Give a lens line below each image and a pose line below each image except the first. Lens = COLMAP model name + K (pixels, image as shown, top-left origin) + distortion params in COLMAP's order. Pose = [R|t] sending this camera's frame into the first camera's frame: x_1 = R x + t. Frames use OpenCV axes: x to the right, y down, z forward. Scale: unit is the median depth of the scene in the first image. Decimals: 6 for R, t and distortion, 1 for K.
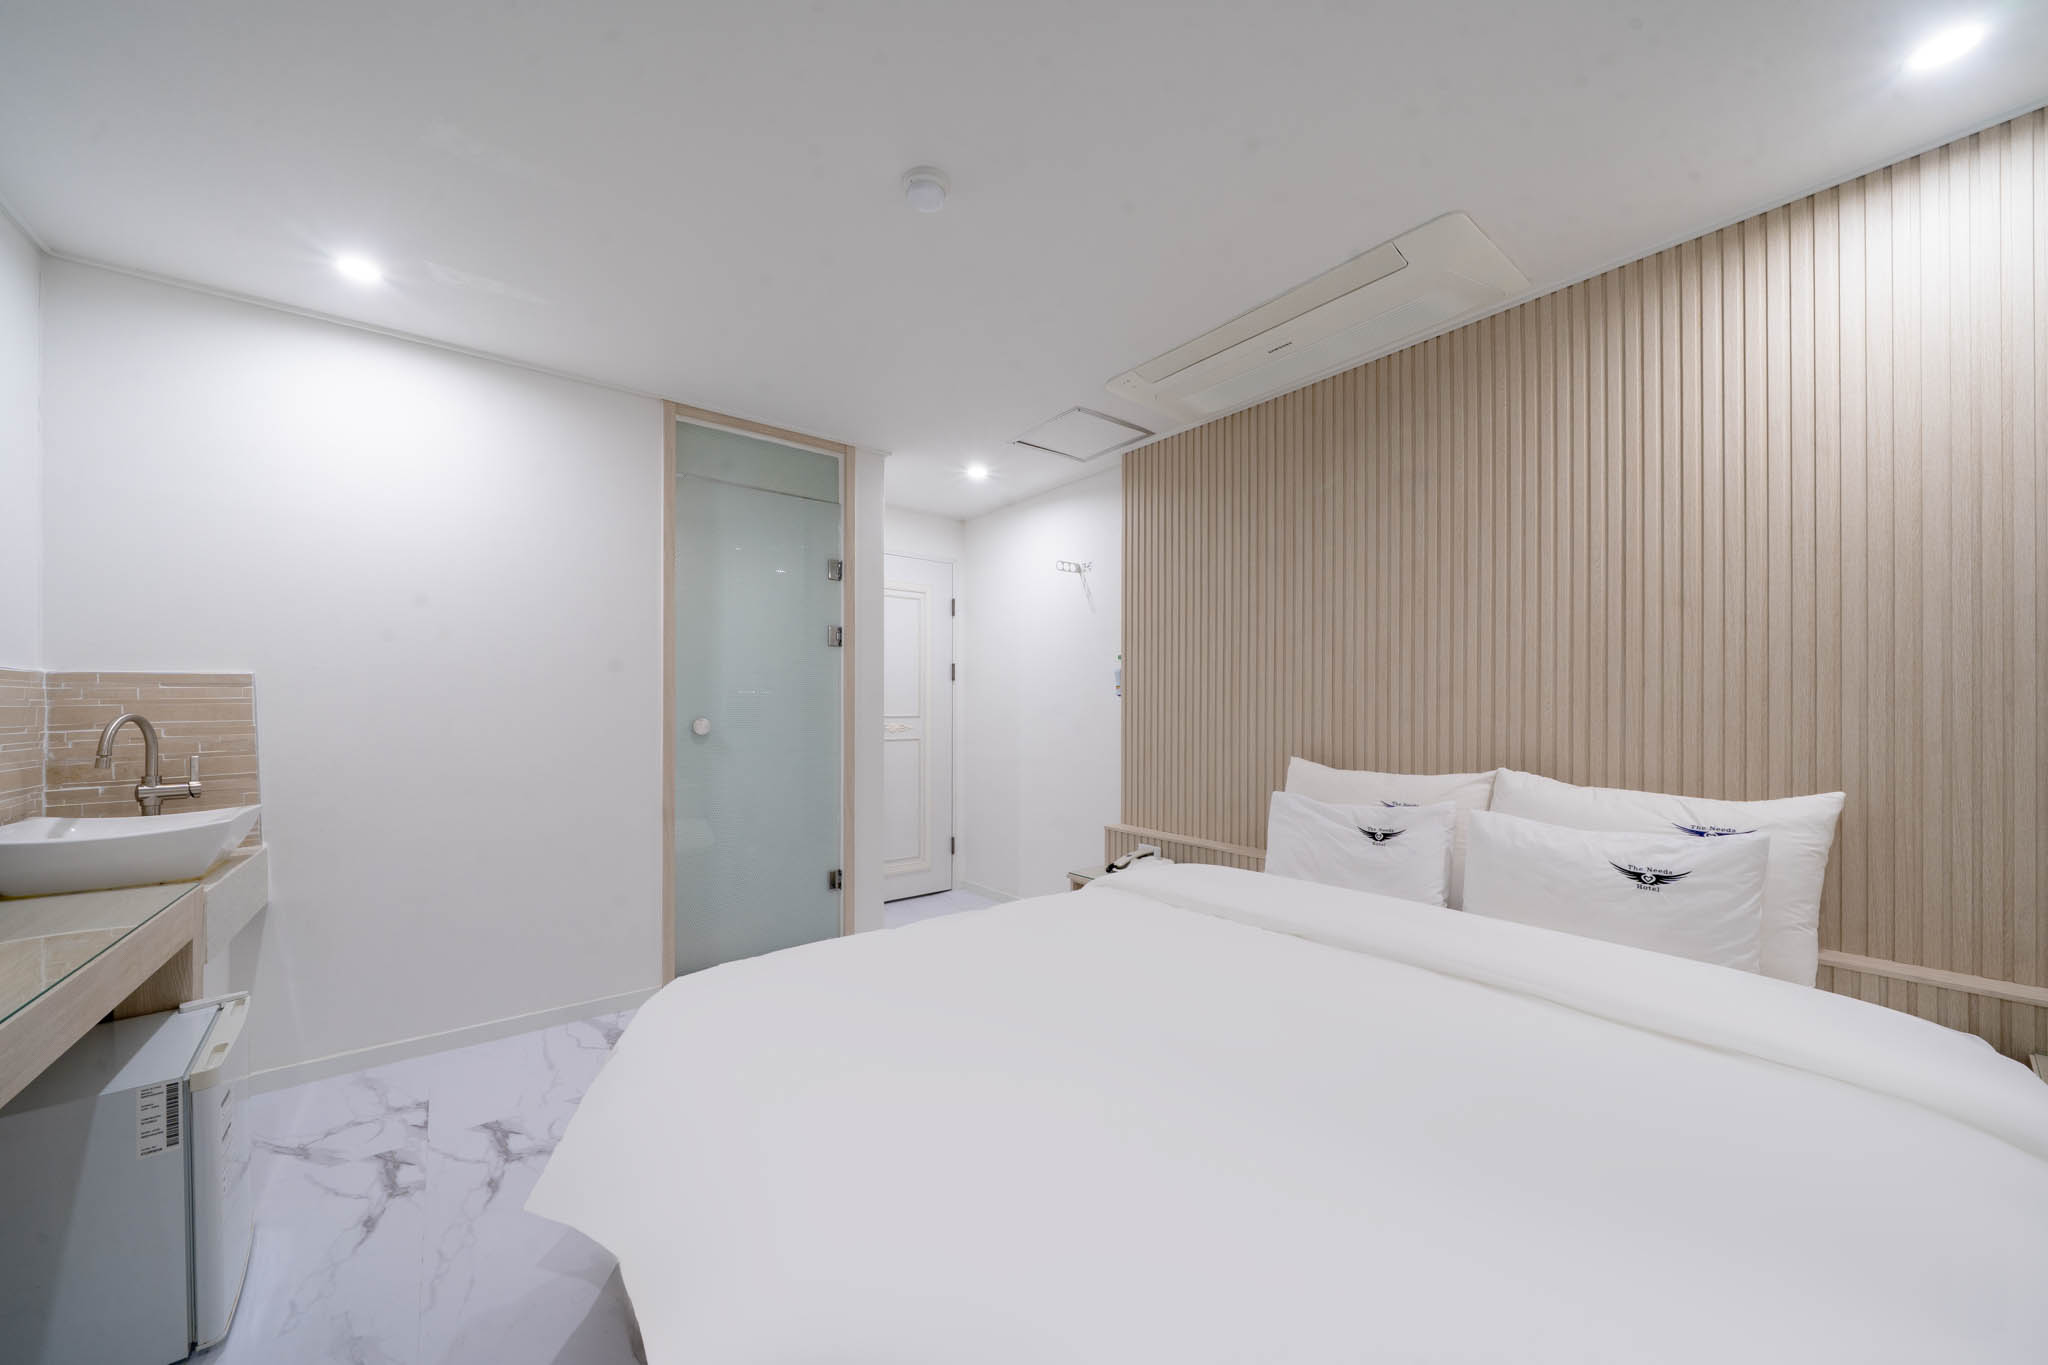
lens RADIAL K [[737.7, 0, 1017.8], [0, 737.7, 704.6], [0, 0, 1]] dist [0.000366, -0.000029]
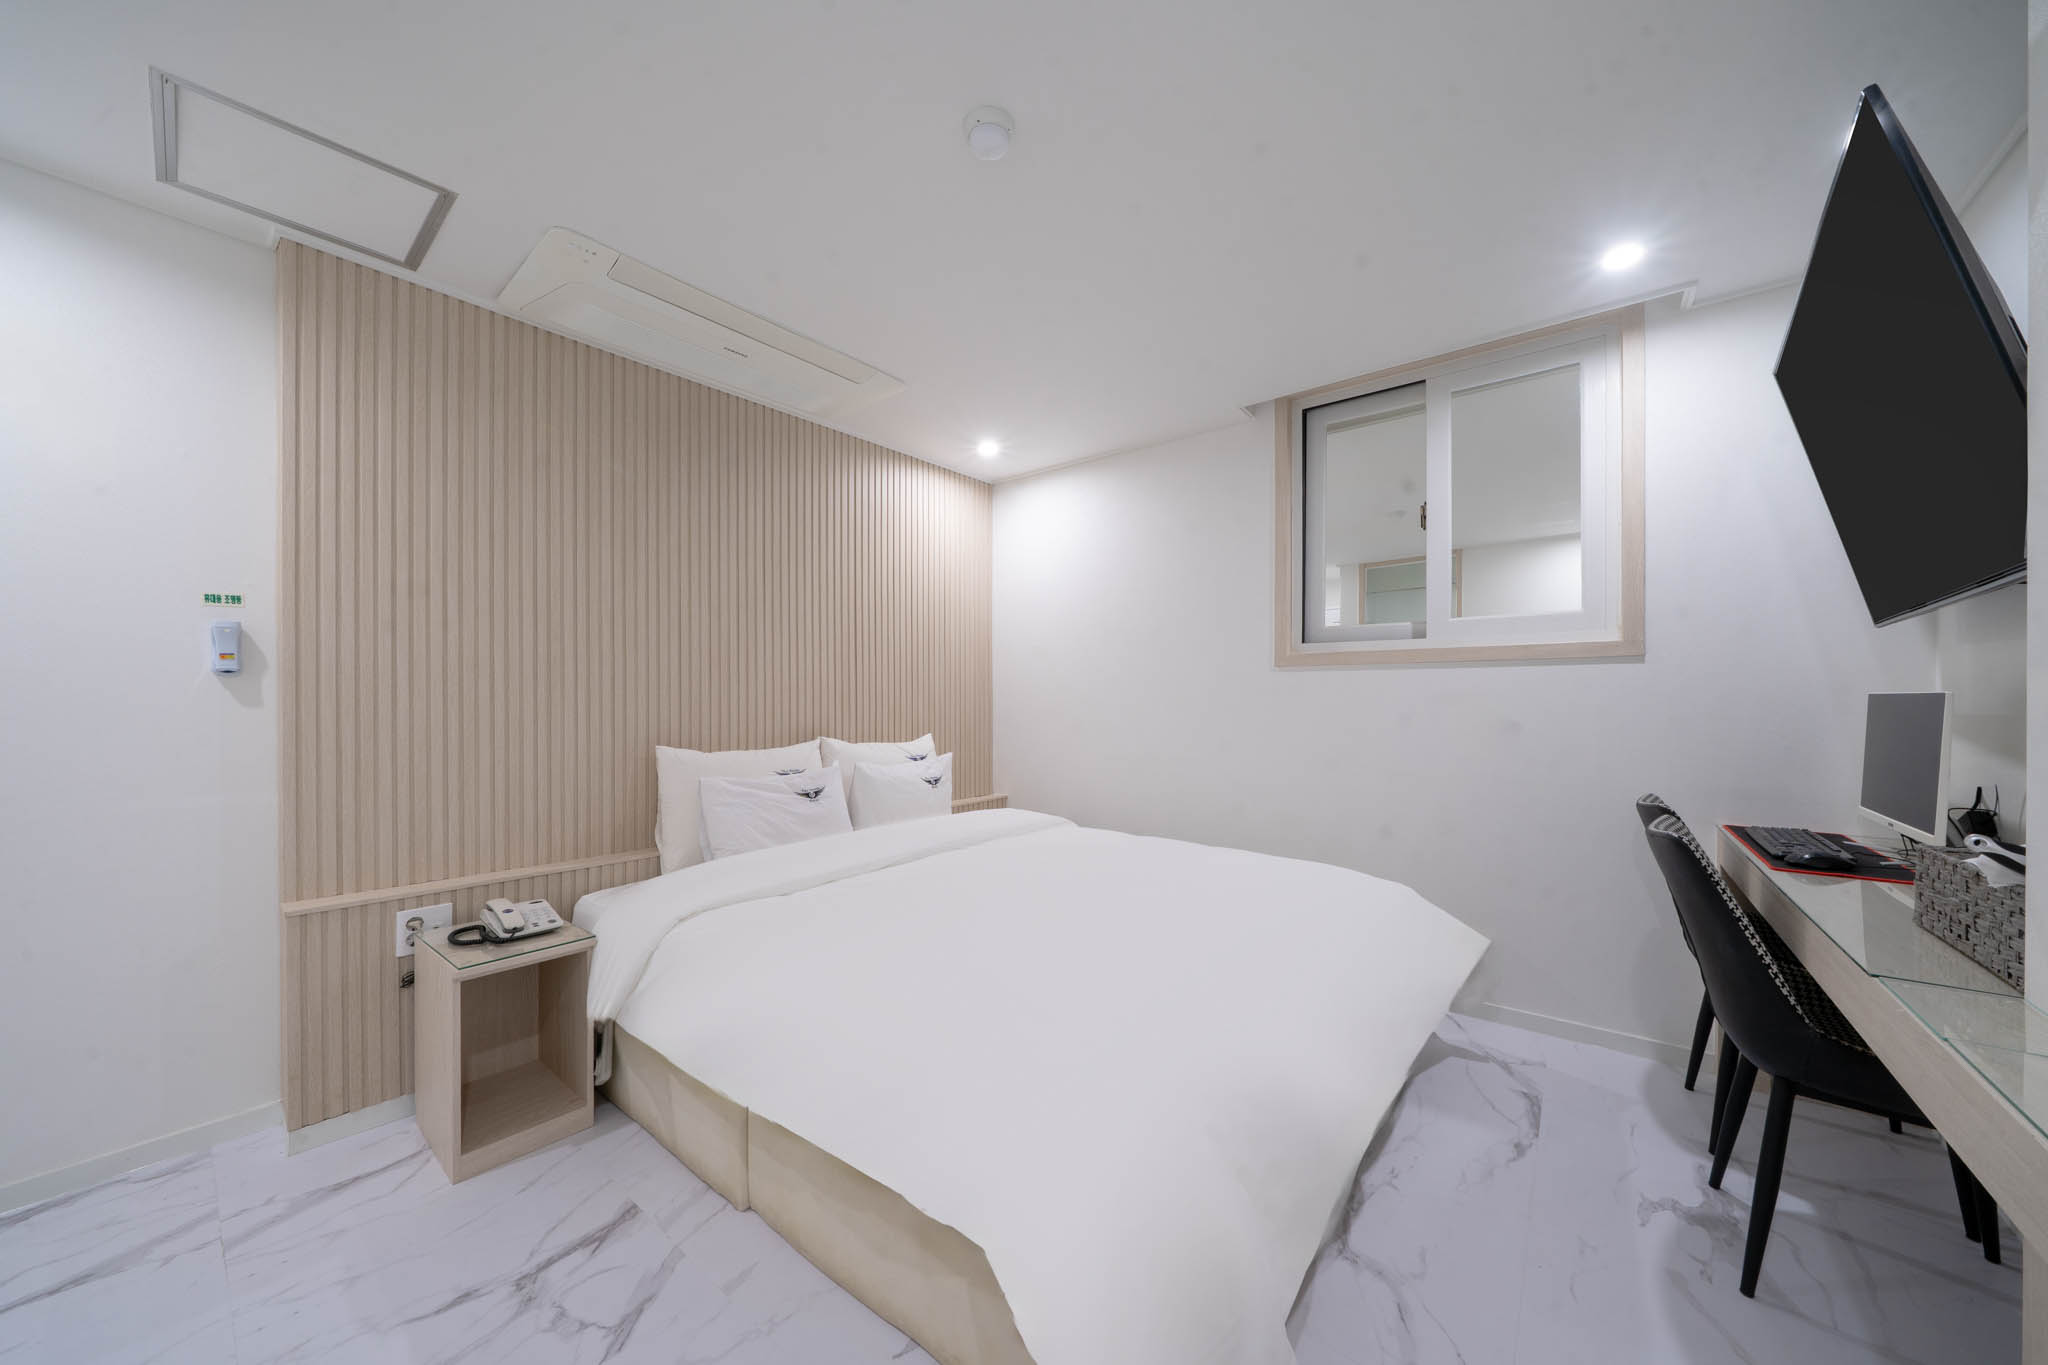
lens RADIAL K [[703.9, 0, 1013.9], [0, 703.9, 697.4], [0, 0, 1]] dist [0.000245, -0.000028]
pose [[-0.211797, -0.001238, 0.977313, -0.780730], [-0.002392, 0.999997, 0.000749, 0.006145], [-0.977311, -0.002179, -0.211799, 0.904865]]
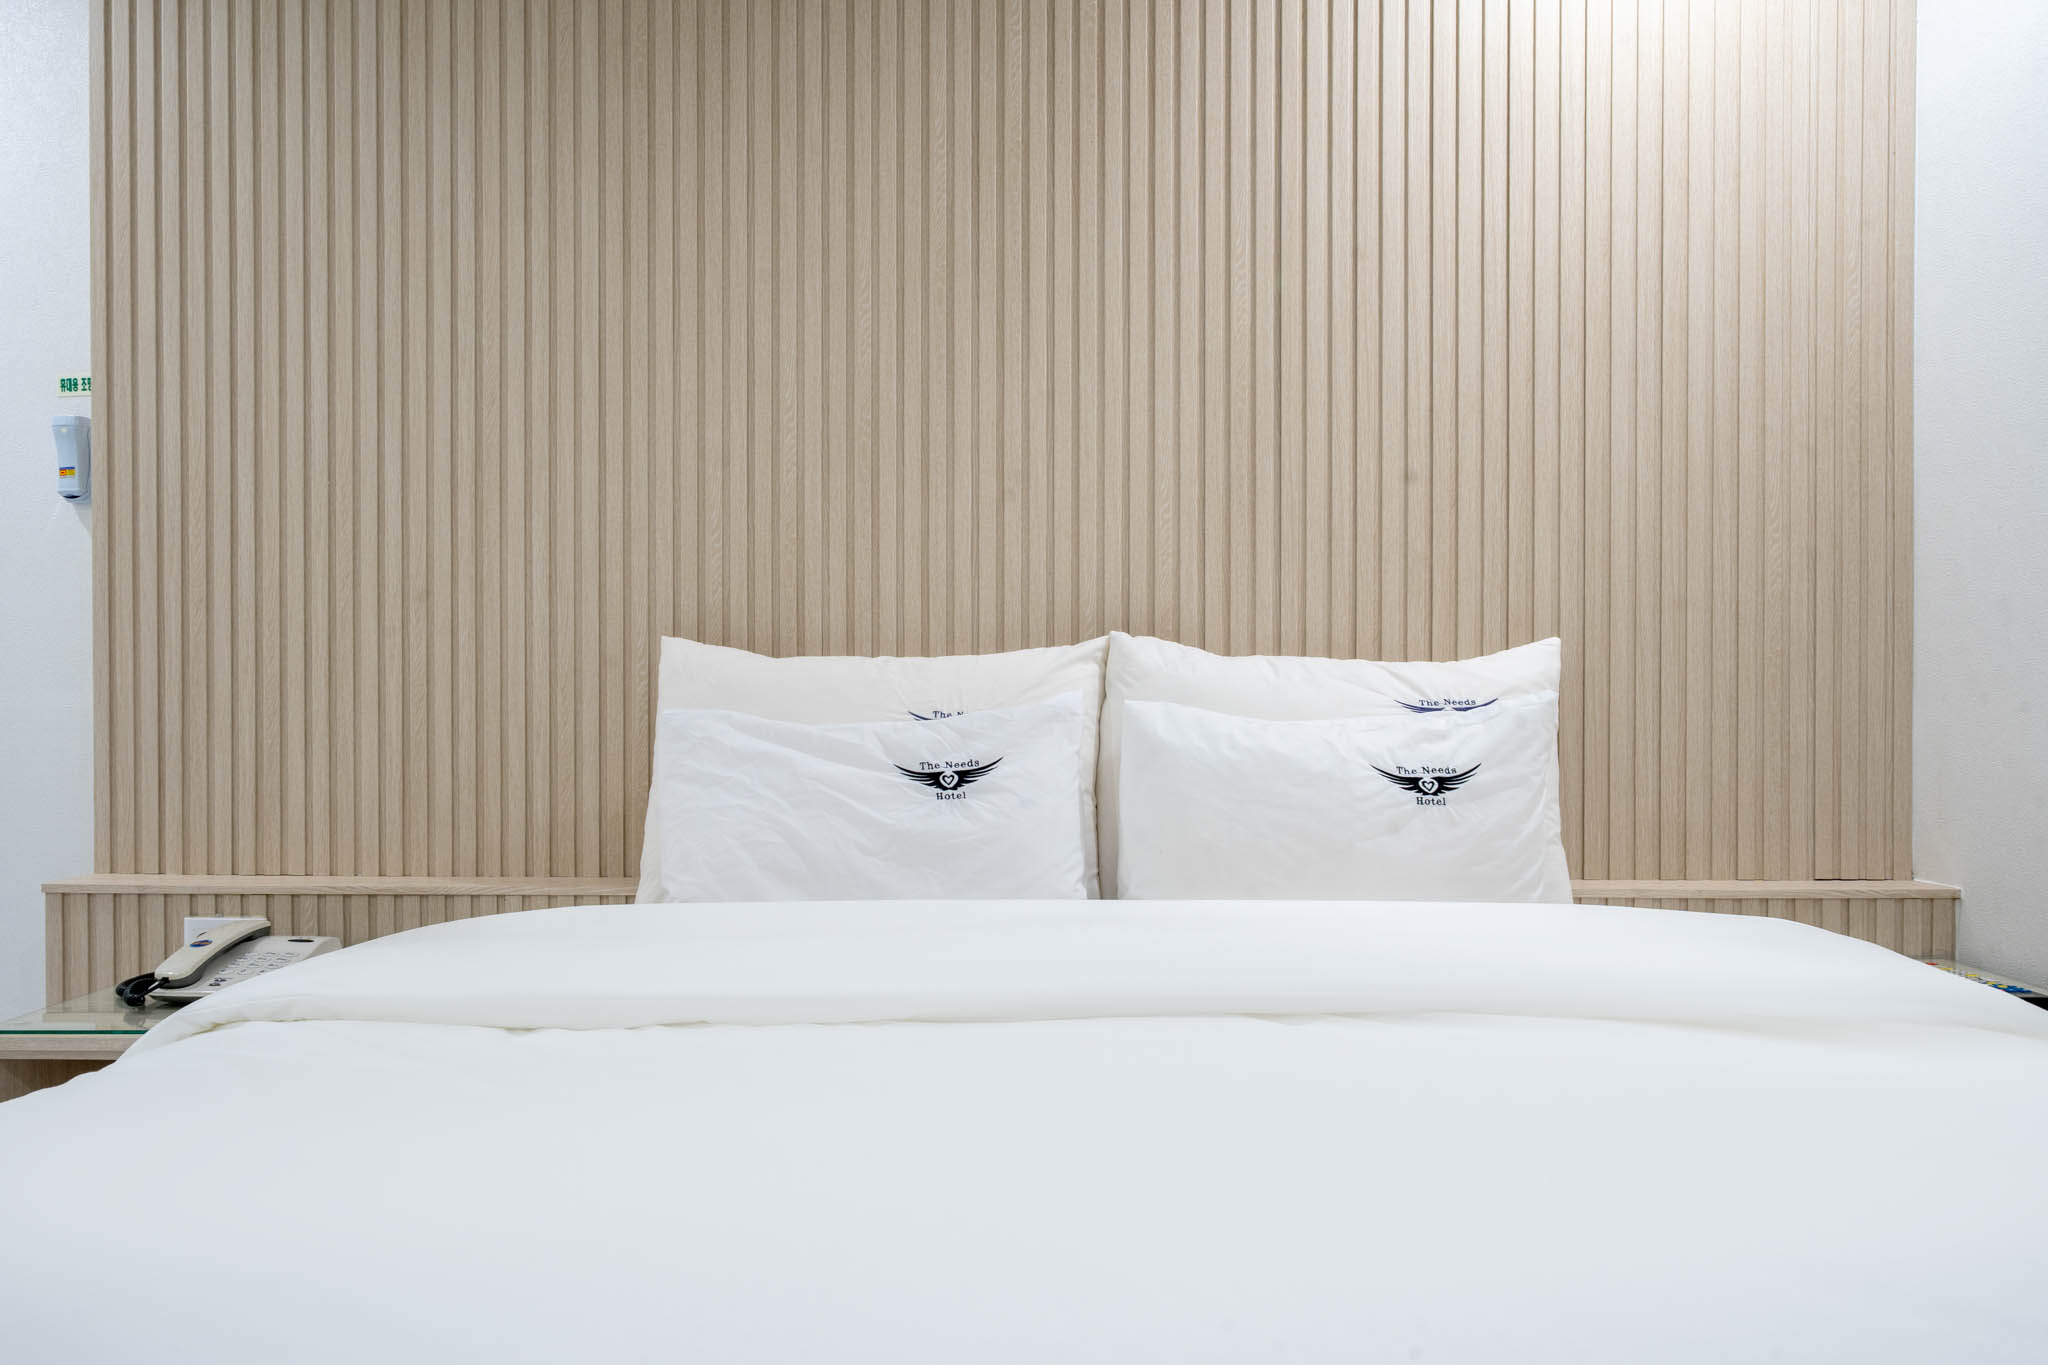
lens RADIAL K [[1392.1, 0, 1024.0], [0, 1392.1, 682.5], [0, 0, 1]] dist [-0.000208, 0.001215]
pose [[0.635250, -0.000616, 0.772307, -0.125879], [0.002407, 0.999996, -0.001182, 0.120061], [-0.772303, 0.002610, 0.635249, 0.428164]]
